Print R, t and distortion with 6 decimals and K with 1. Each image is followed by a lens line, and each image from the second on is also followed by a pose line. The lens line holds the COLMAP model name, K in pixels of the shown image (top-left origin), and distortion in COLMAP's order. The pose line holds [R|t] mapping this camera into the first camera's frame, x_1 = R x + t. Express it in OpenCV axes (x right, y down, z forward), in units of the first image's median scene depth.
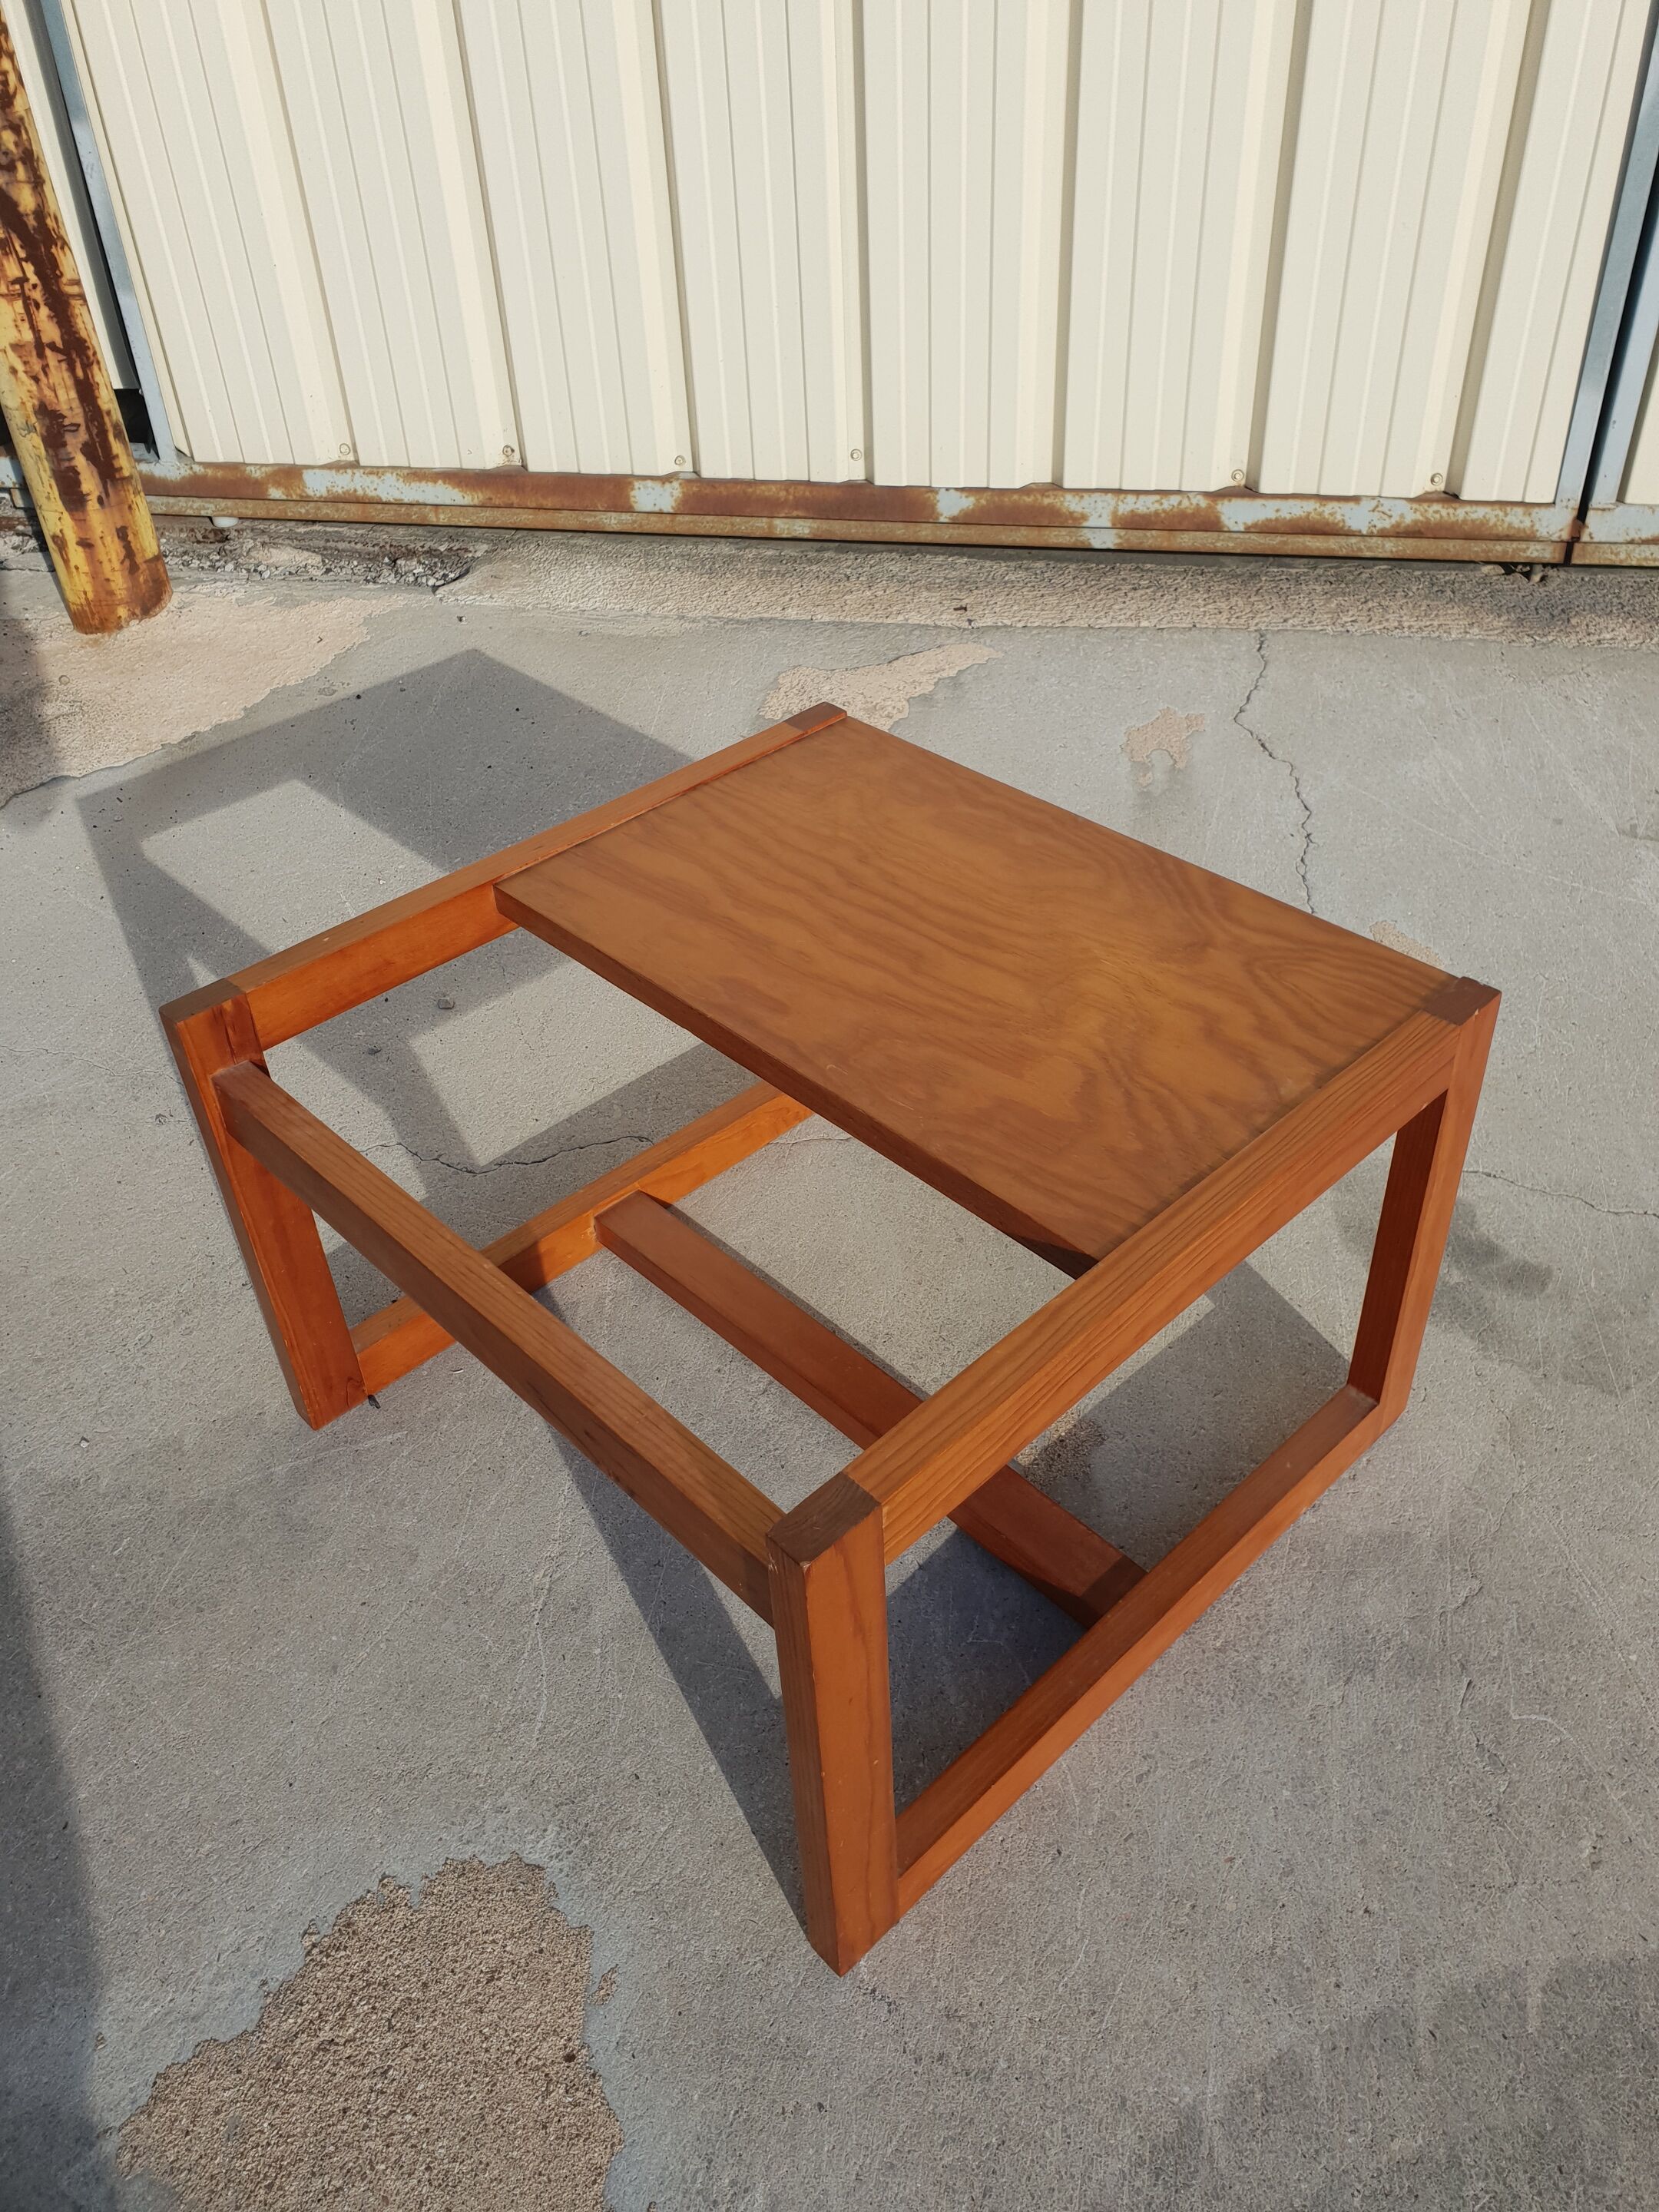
lens RADIAL K [[1715.9, 0, 855.1], [0, 1715.9, 1059.5], [0, 0, 1]] dist [0.022120, 0.011198]
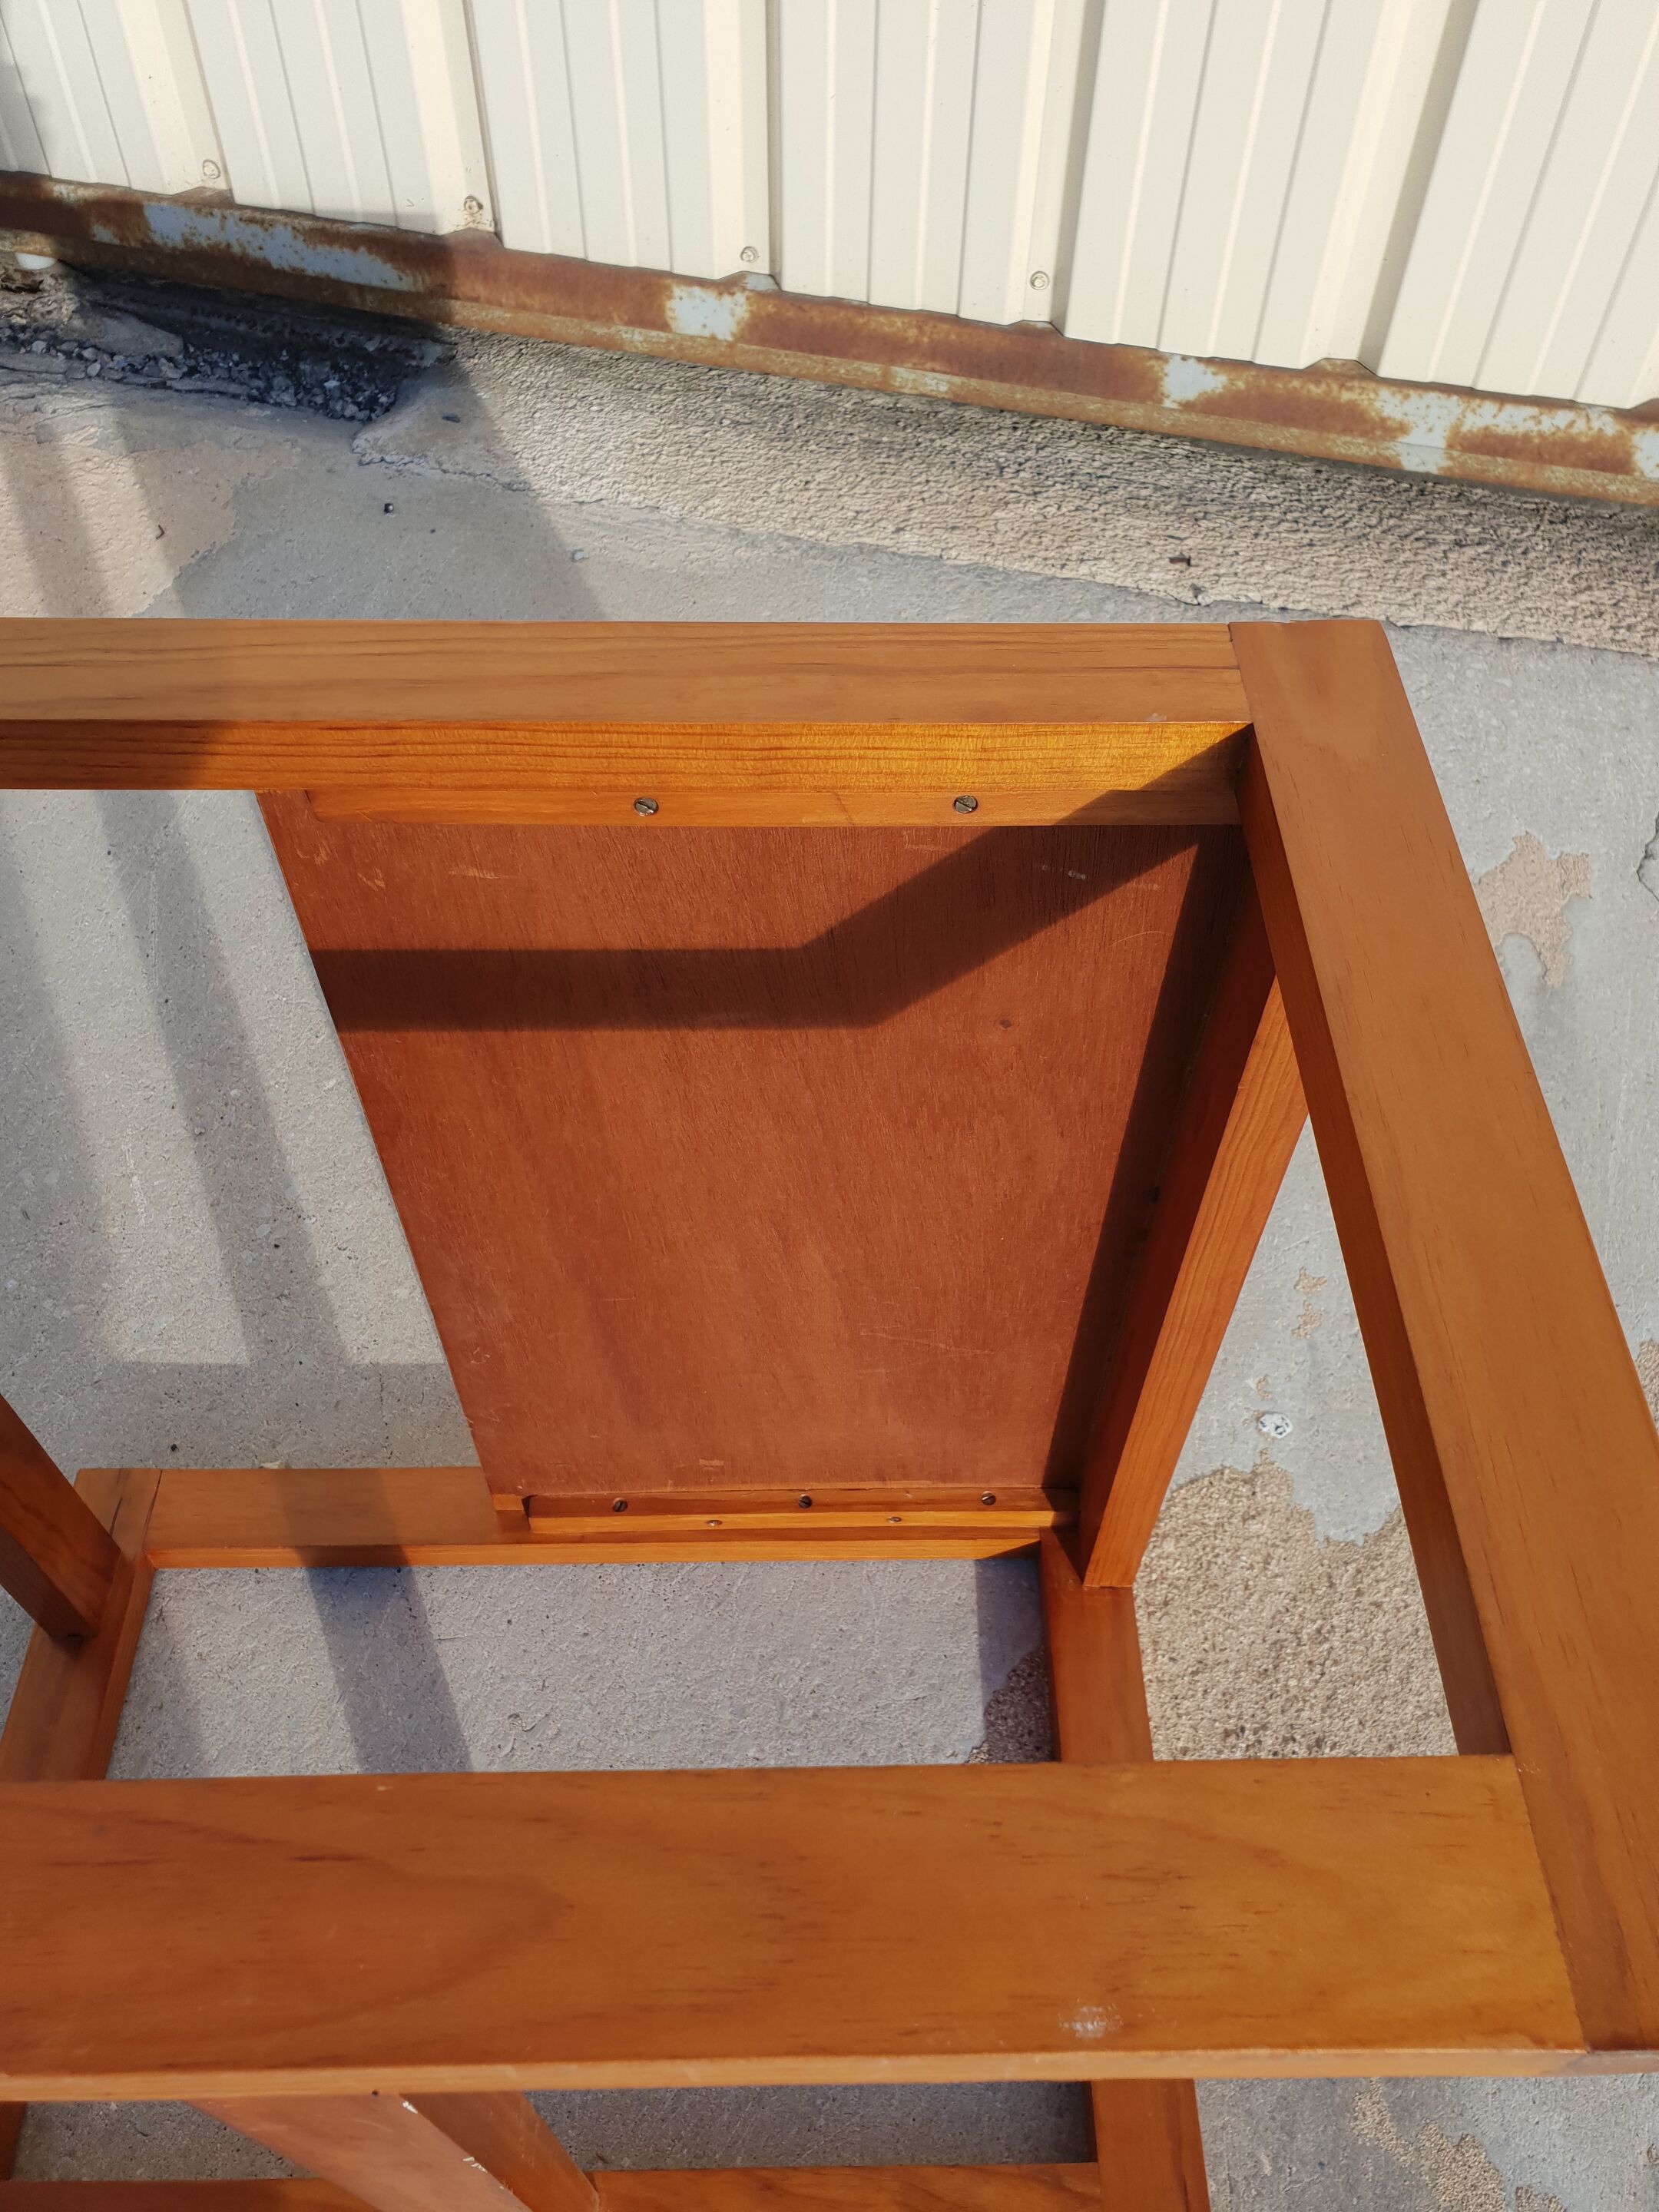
lens RADIAL K [[1729.6, 0, 847.2], [0, 1729.6, 1068.7], [0, 0, 1]] dist [-0.002812, 0.042960]
pose [[0.996558, 0.082897, -0.000708, -0.044973], [-0.080317, 0.967582, 0.239448, -0.230780], [0.020534, -0.238567, 0.970909, 0.351372]]
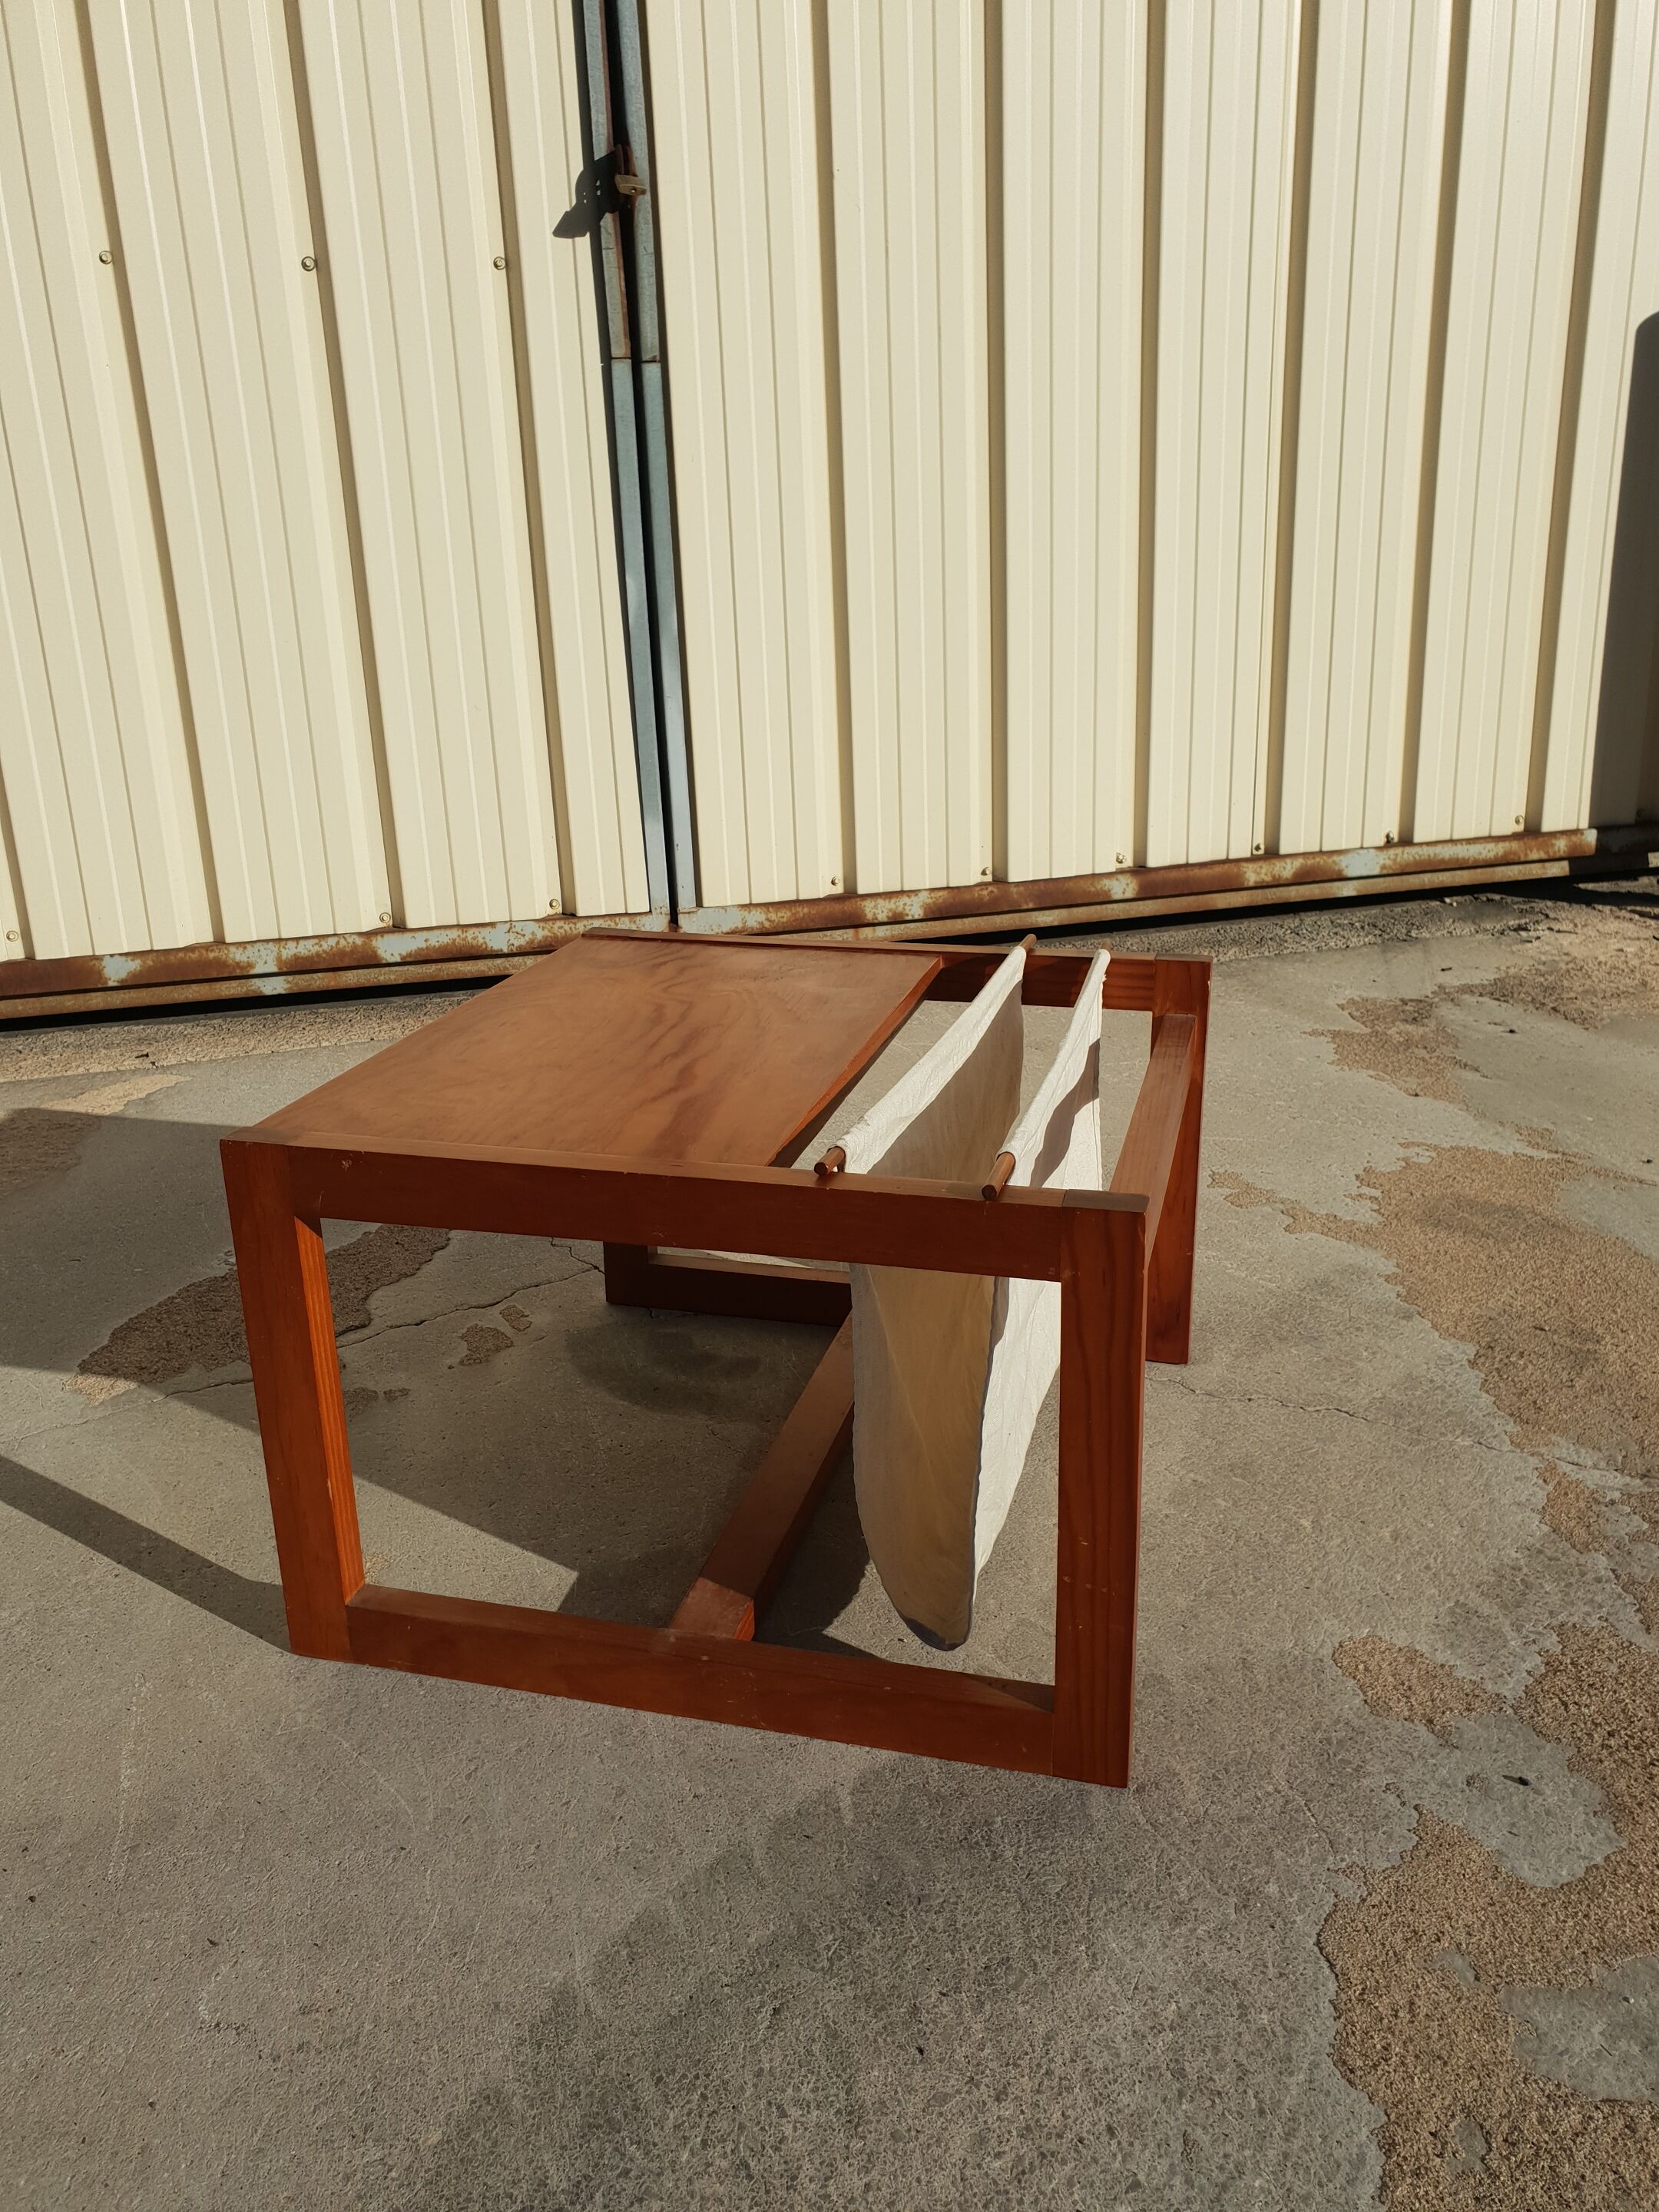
lens RADIAL K [[1729.9, 0, 846.8], [0, 1729.9, 1105.0], [0, 0, 1]] dist [-0.006006, 0.061122]
pose [[0.894525, -0.126949, 0.428613, -0.010686], [0.266625, 0.921122, -0.283630, 0.182058], [-0.358798, 0.367993, 0.857814, -0.046530]]
